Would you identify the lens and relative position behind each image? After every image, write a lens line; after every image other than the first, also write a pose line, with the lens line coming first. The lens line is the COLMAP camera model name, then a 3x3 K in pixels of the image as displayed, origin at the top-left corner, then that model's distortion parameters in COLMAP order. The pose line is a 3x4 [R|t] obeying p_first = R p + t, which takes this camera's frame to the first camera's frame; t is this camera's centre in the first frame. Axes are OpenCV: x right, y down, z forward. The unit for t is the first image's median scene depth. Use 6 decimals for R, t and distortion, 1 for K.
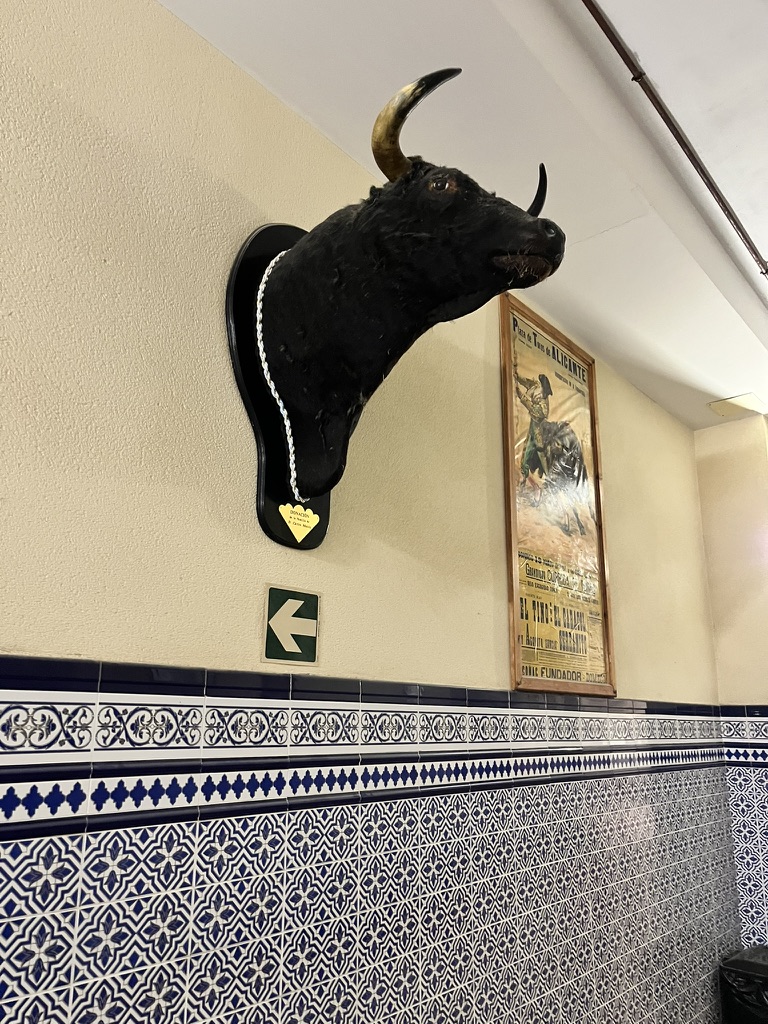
lens RADIAL K [[781.3, 0, 384.0], [0, 781.3, 512.0], [0, 0, 1]] dist [0.083251, -0.104810]
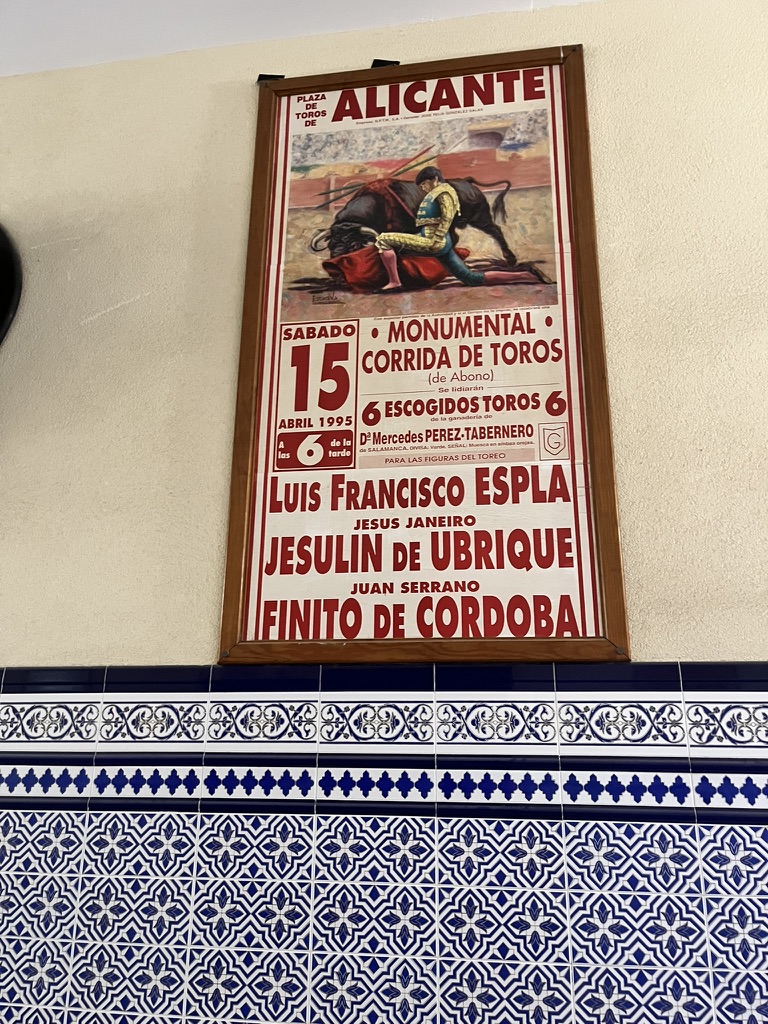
lens RADIAL K [[648.5, 0, 385.8], [0, 648.5, 547.6], [0, 0, 1]] dist [0.056288, -0.051784]
pose [[0.549451, -0.219236, -0.806250, 0.626602], [0.220875, 0.968746, -0.112898, 0.196076], [0.805803, -0.116049, 0.580702, 0.705209]]
